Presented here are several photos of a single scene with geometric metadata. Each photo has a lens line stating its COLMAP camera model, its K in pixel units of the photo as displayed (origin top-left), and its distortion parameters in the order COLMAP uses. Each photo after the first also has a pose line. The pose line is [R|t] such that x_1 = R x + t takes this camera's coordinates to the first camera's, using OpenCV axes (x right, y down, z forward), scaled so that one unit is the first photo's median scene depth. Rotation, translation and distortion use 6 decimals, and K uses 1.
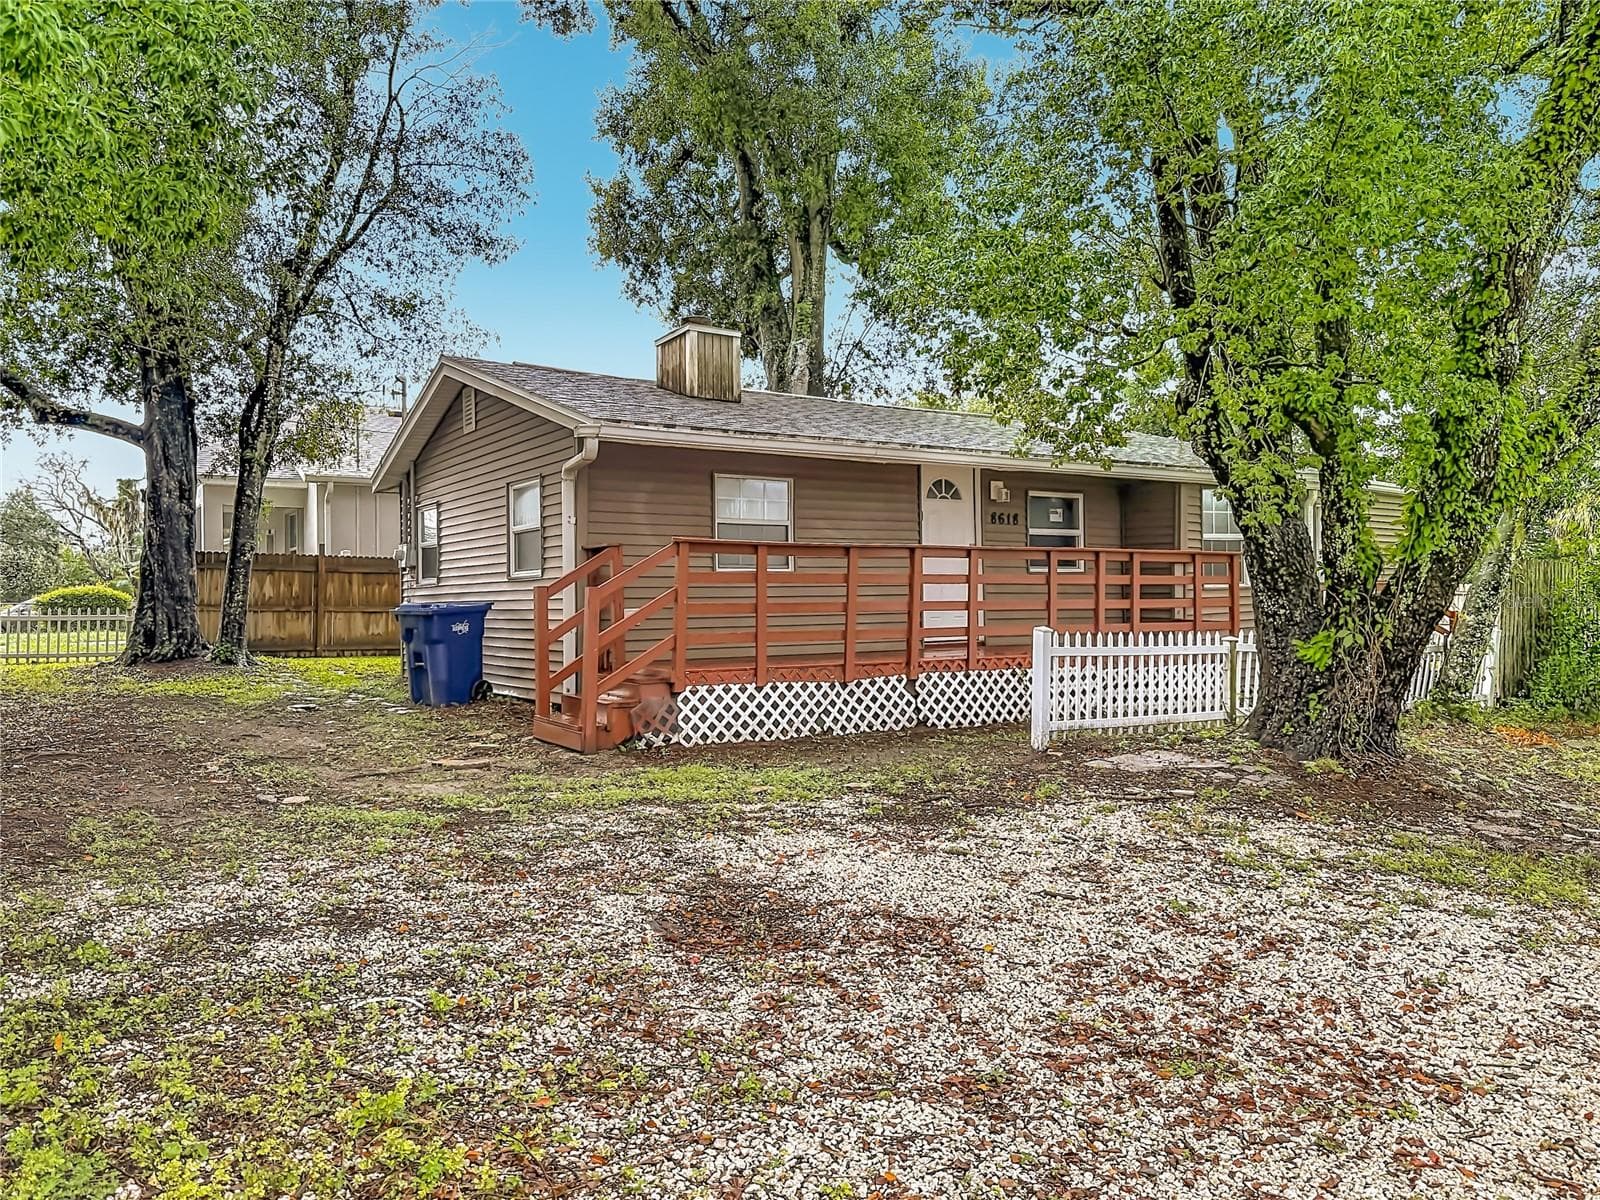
lens RADIAL K [[1144.9, 0, 755.2], [0, 1144.9, 596.2], [0, 0, 1]] dist [0.088593, -0.134201]
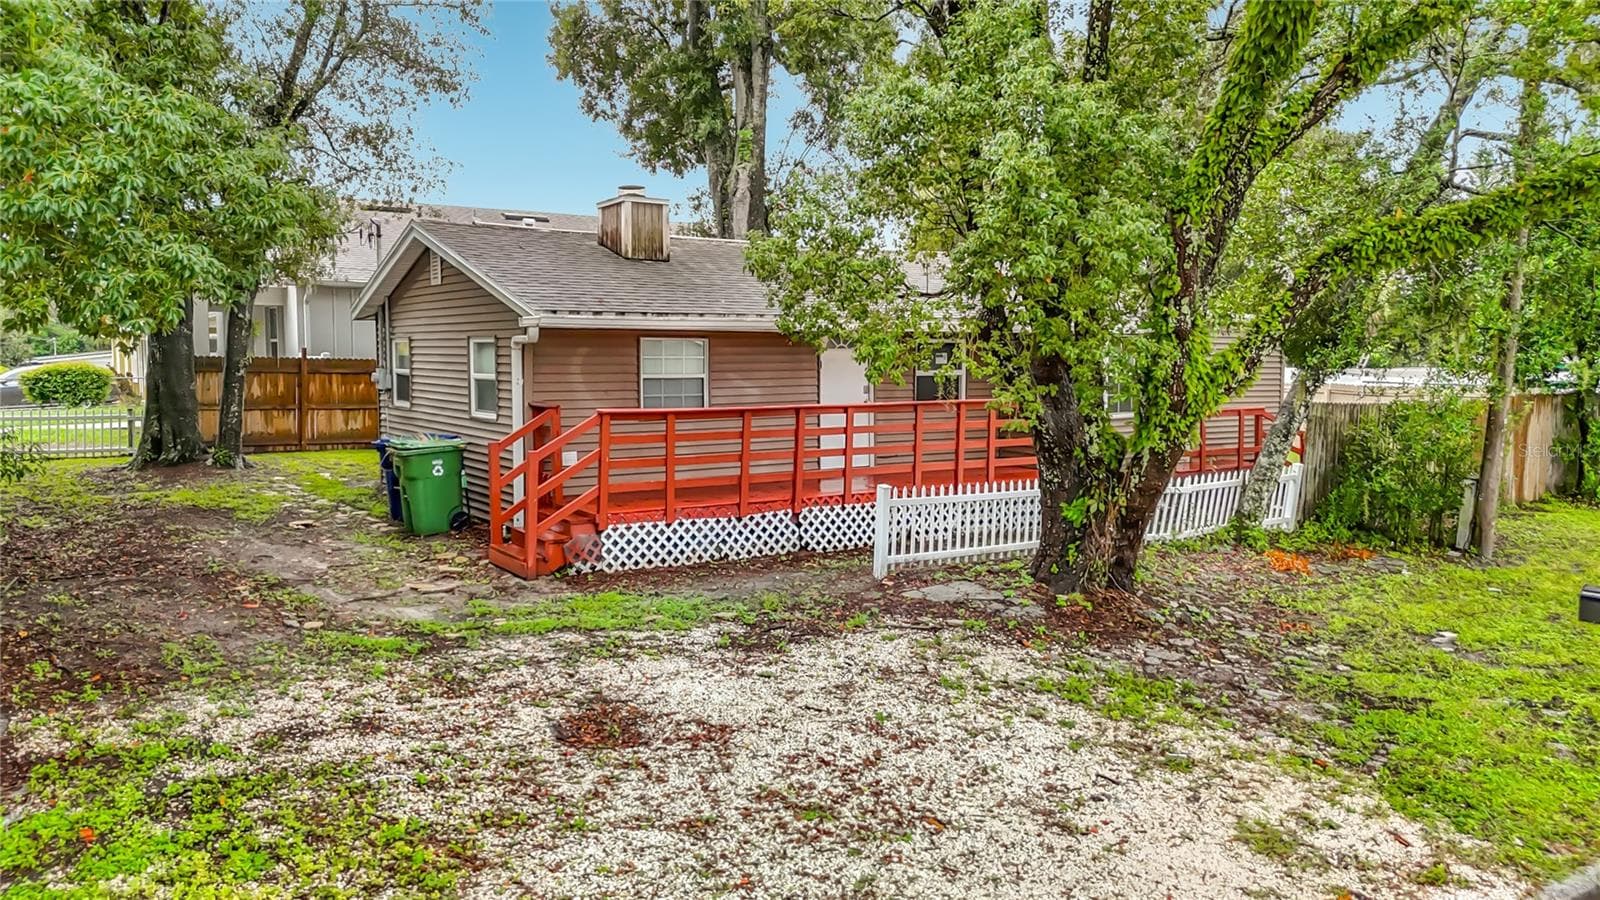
lens RADIAL K [[1194.6, 0, 749.4], [0, 1194.6, 451.9], [0, 0, 1]] dist [0.042675, -0.001762]
pose [[0.999926, 0.009148, 0.008004, 0.086838], [-0.009863, 0.995483, 0.094424, -0.132827], [-0.007104, -0.094496, 0.995500, -0.322835]]
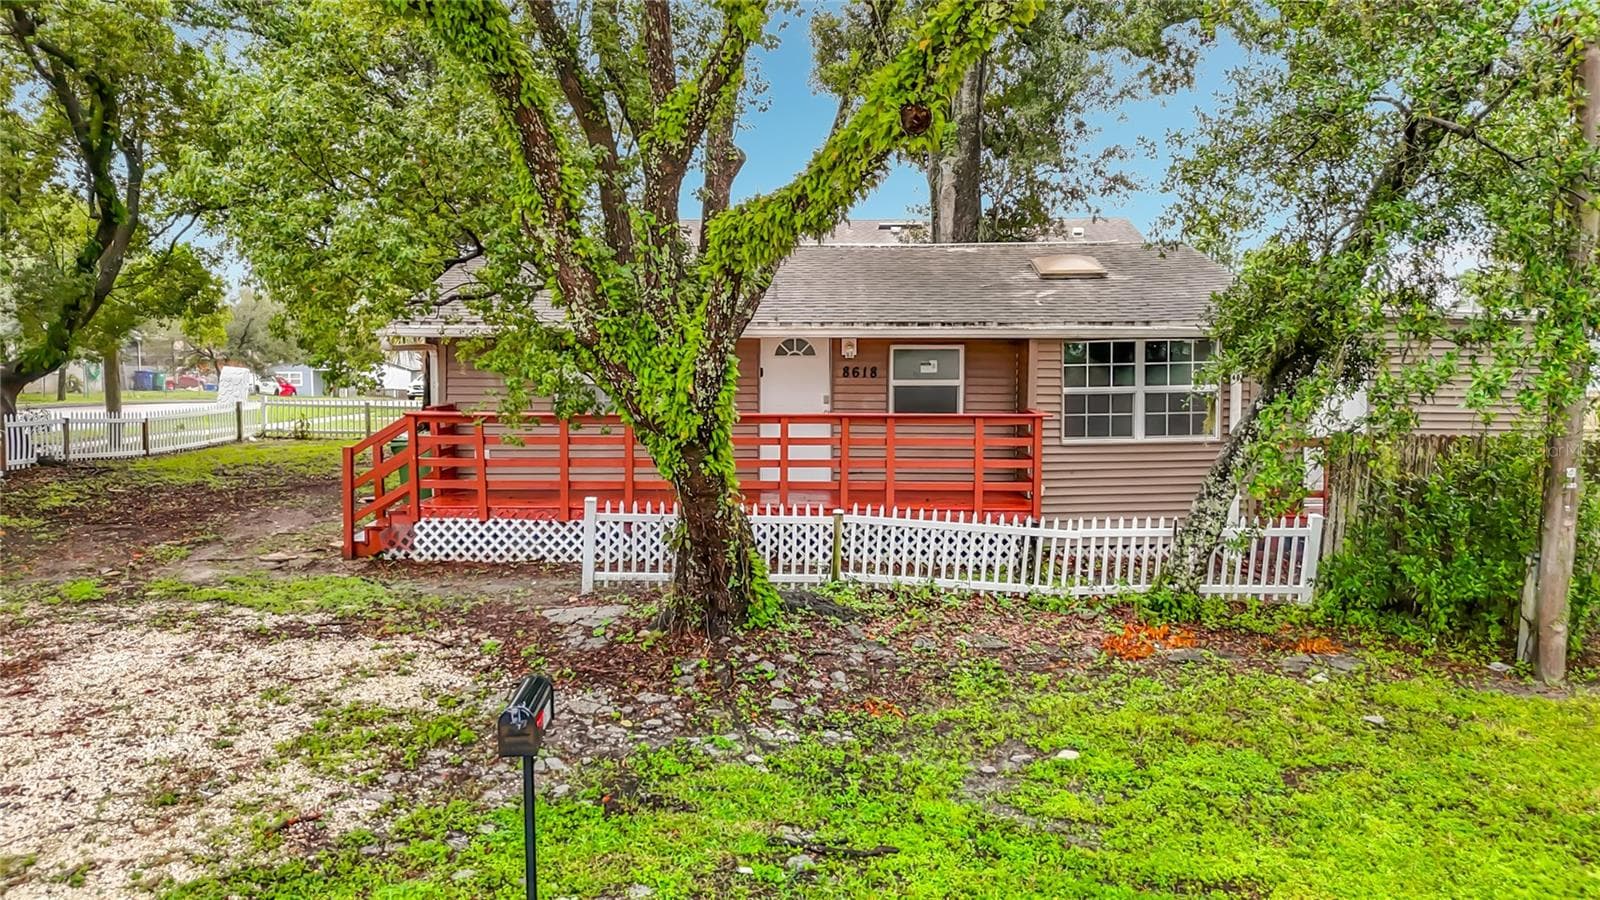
lens RADIAL K [[1194.6, 0, 749.4], [0, 1194.6, 451.9], [0, 0, 1]] dist [0.042675, -0.001762]
pose [[0.820098, 0.057948, -0.569281, 1.113842], [0.000628, 0.994767, 0.102164, -0.152575], [0.572223, -0.084142, 0.815770, 0.052585]]
